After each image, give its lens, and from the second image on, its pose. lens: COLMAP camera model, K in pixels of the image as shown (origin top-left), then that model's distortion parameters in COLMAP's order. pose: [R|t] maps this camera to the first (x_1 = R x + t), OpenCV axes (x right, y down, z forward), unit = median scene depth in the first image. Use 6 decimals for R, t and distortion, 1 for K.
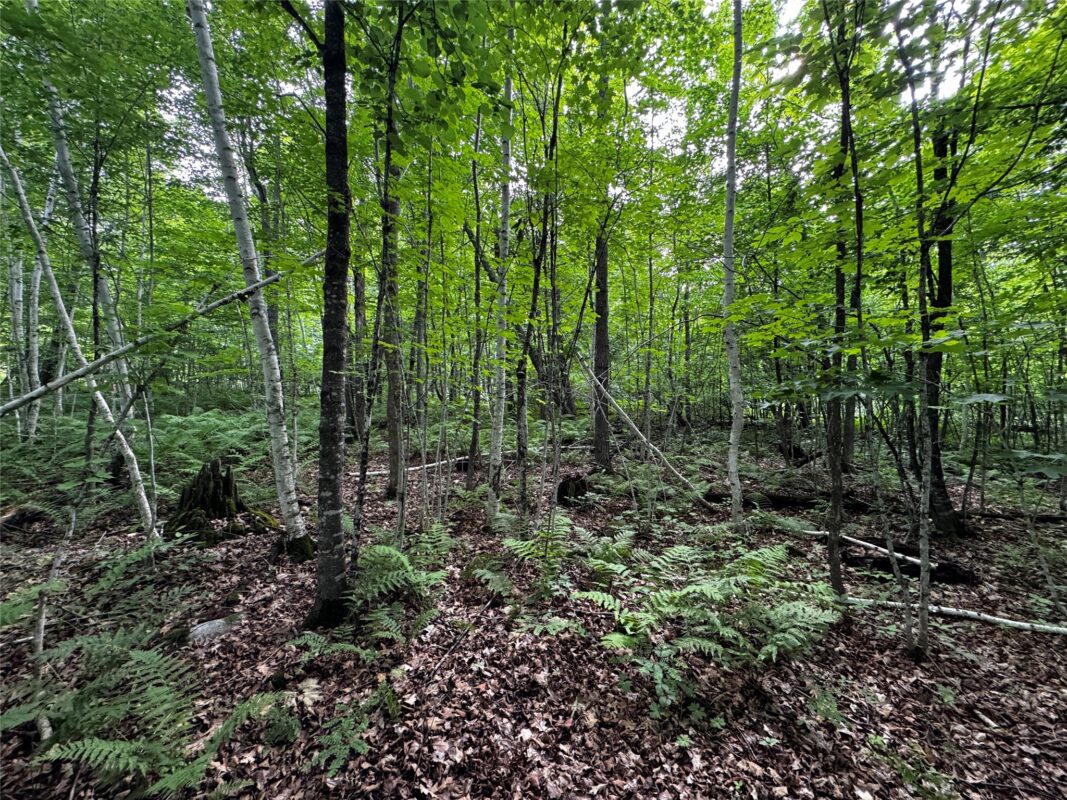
lens RADIAL K [[426.2, 0, 533.6], [0, 426.2, 399.2], [0, 0, 1]] dist [-0.000127, 0.000599]
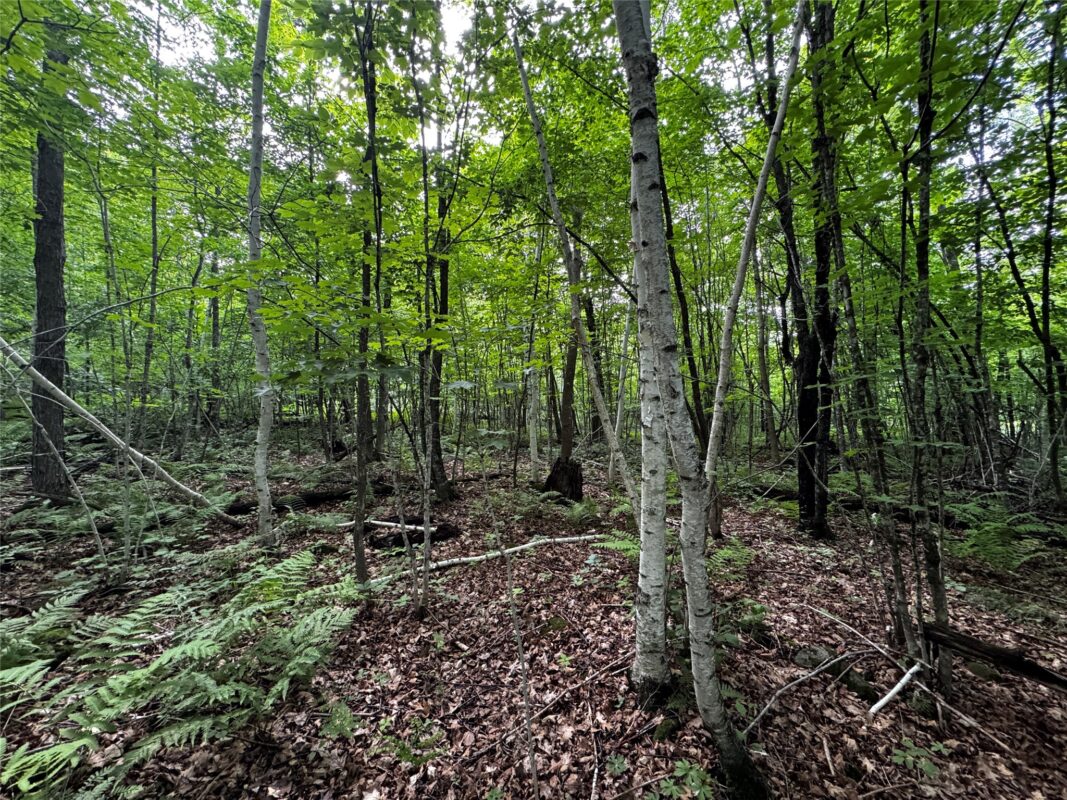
lens RADIAL K [[426.2, 0, 533.6], [0, 426.2, 399.2], [0, 0, 1]] dist [-0.000127, 0.000599]
pose [[0.564112, 0.003362, 0.825692, 0.092261], [-0.007783, 0.999969, 0.001245, 0.014121], [-0.825662, -0.007129, 0.564120, 0.081670]]
